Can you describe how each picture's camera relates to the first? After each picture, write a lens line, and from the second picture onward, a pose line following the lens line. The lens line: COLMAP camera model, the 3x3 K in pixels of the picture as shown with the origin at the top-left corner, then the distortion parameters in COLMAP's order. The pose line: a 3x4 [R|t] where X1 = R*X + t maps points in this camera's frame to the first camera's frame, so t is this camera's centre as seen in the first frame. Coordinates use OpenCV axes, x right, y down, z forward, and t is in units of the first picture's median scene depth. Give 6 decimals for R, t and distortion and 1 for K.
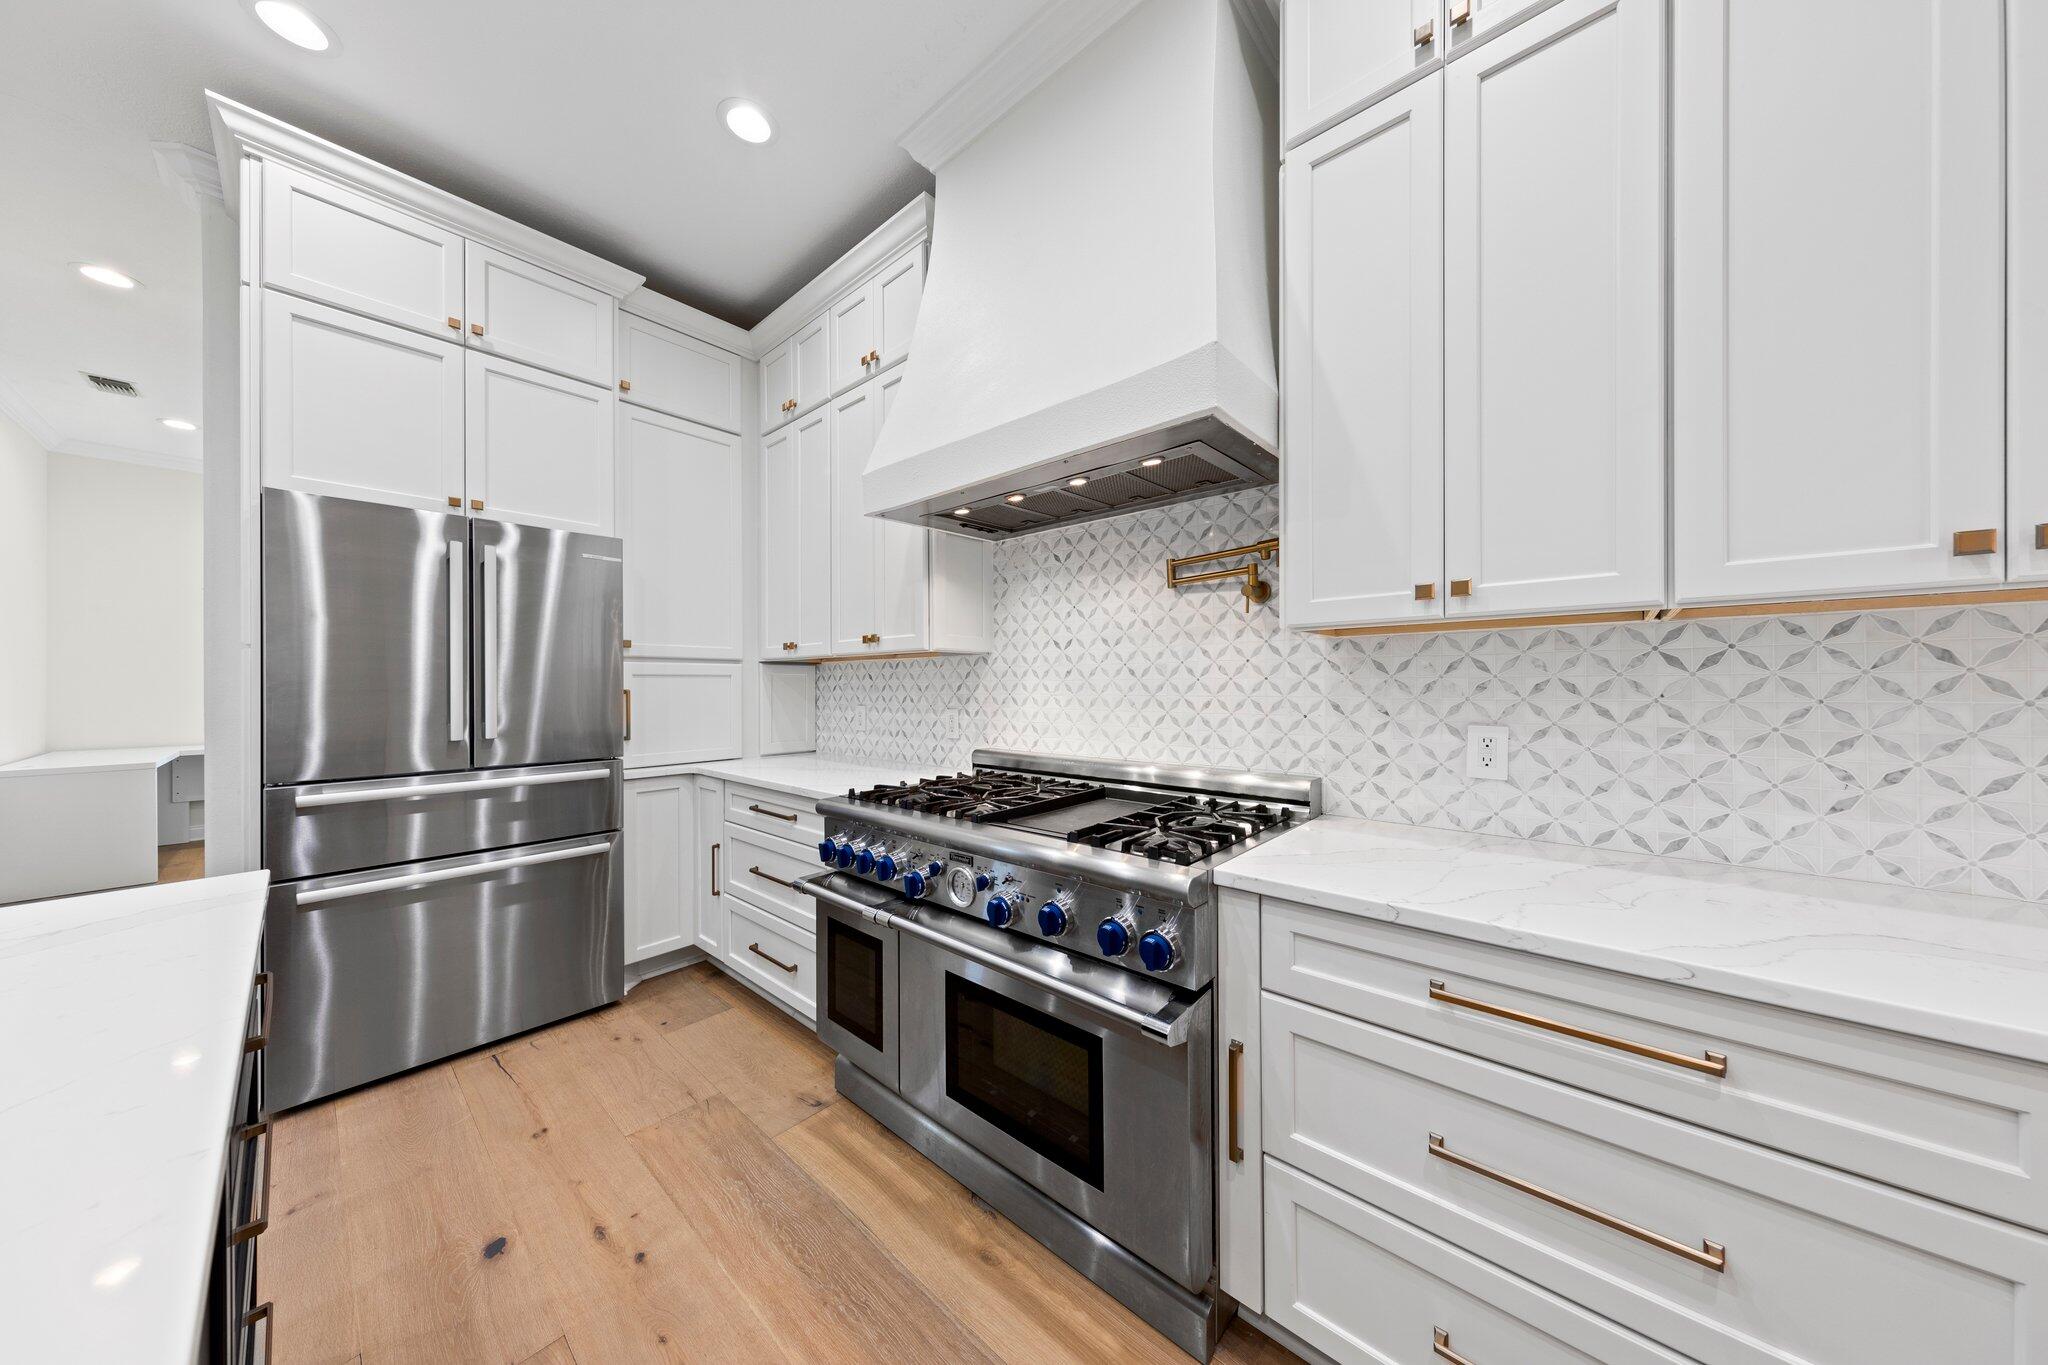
lens RADIAL K [[643.8, 0, 1025.3], [0, 643.8, 683.4], [0, 0, 1]] dist [0.005670, -0.000273]
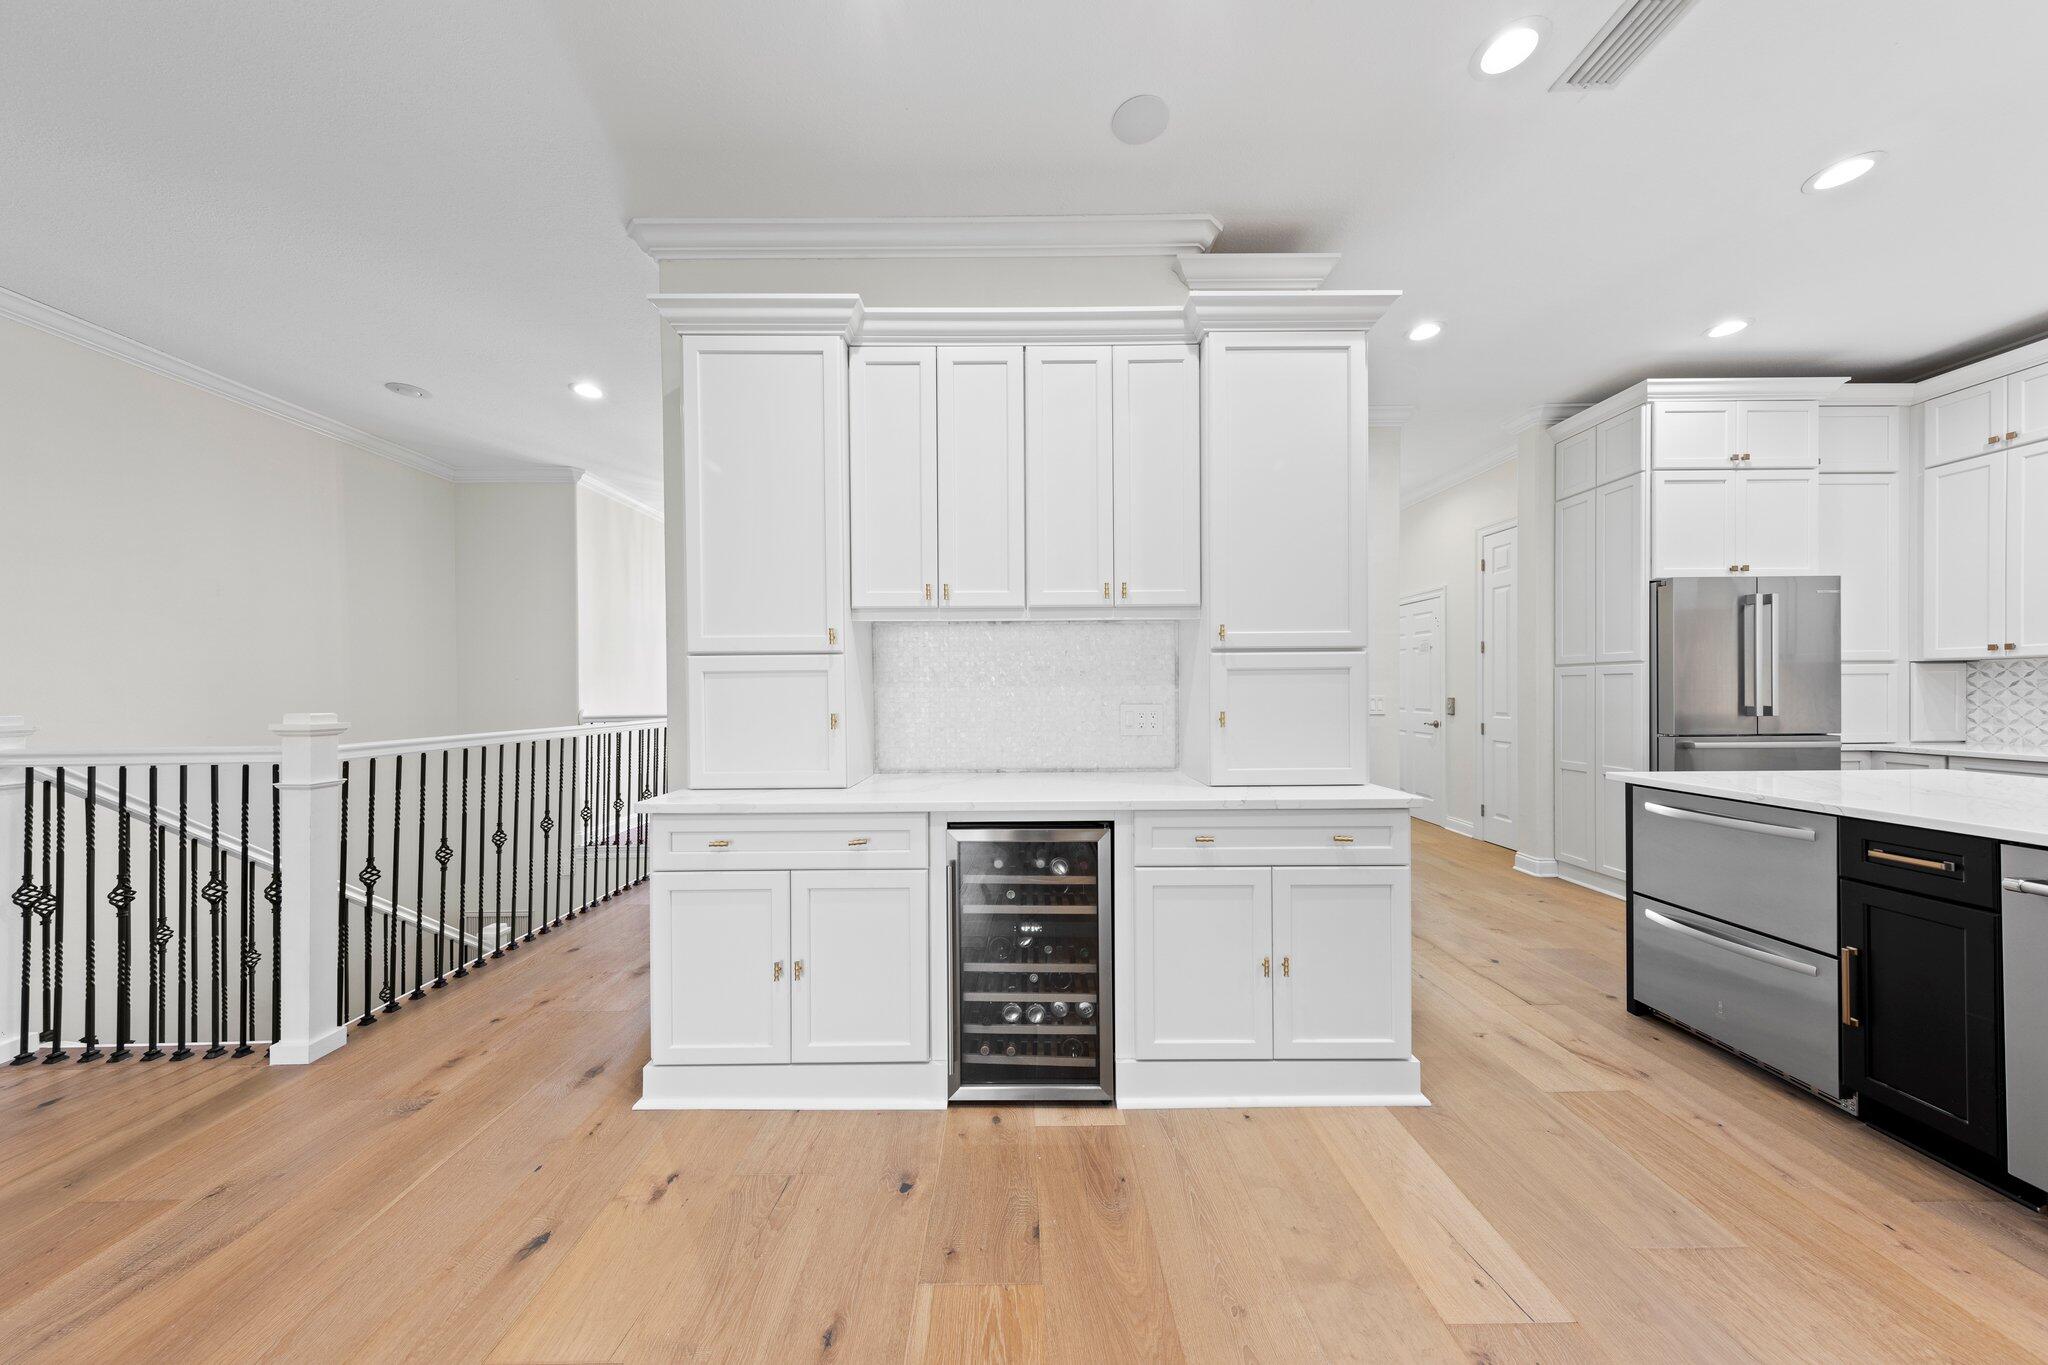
lens RADIAL K [[643.8, 0, 1025.3], [0, 643.8, 683.4], [0, 0, 1]] dist [0.005670, -0.000273]
pose [[0.664953, -0.001225, -0.746885, -1.131607], [0.003204, 0.999994, 0.001213, -0.005802], [0.746879, -0.003199, 0.664953, -1.832014]]
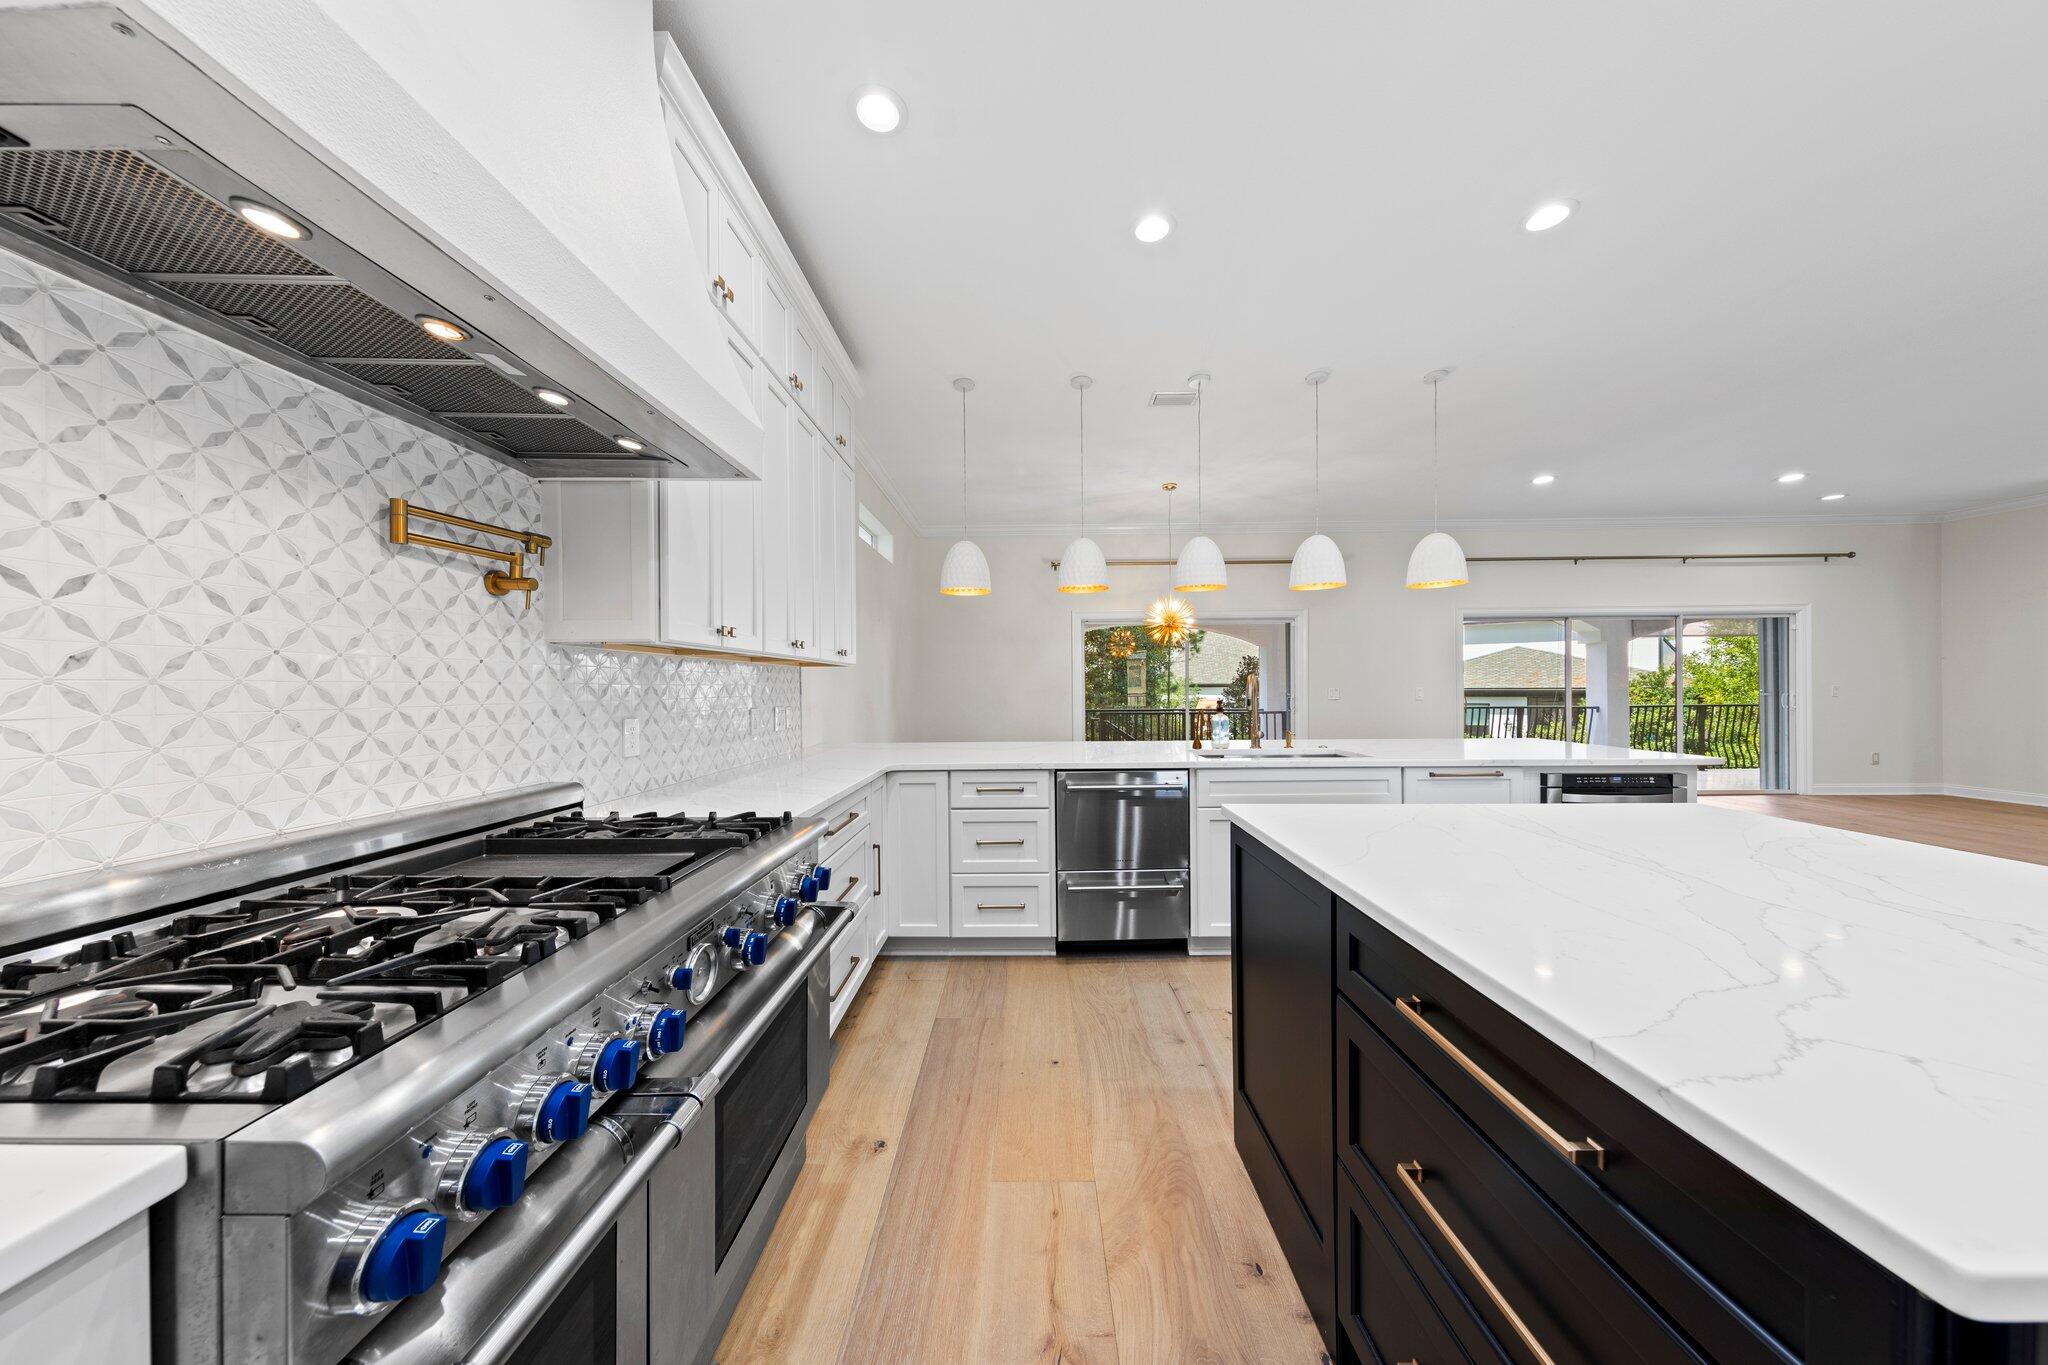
lens RADIAL K [[643.9, 0, 1025.2], [0, 643.9, 689.0], [0, 0, 1]] dist [0.012294, 0.000035]
pose [[-0.656245, 0.007046, 0.754515, -0.796817], [0.008523, 0.999962, -0.001926, 0.008440], [-0.754500, 0.005167, -0.656280, 1.097395]]
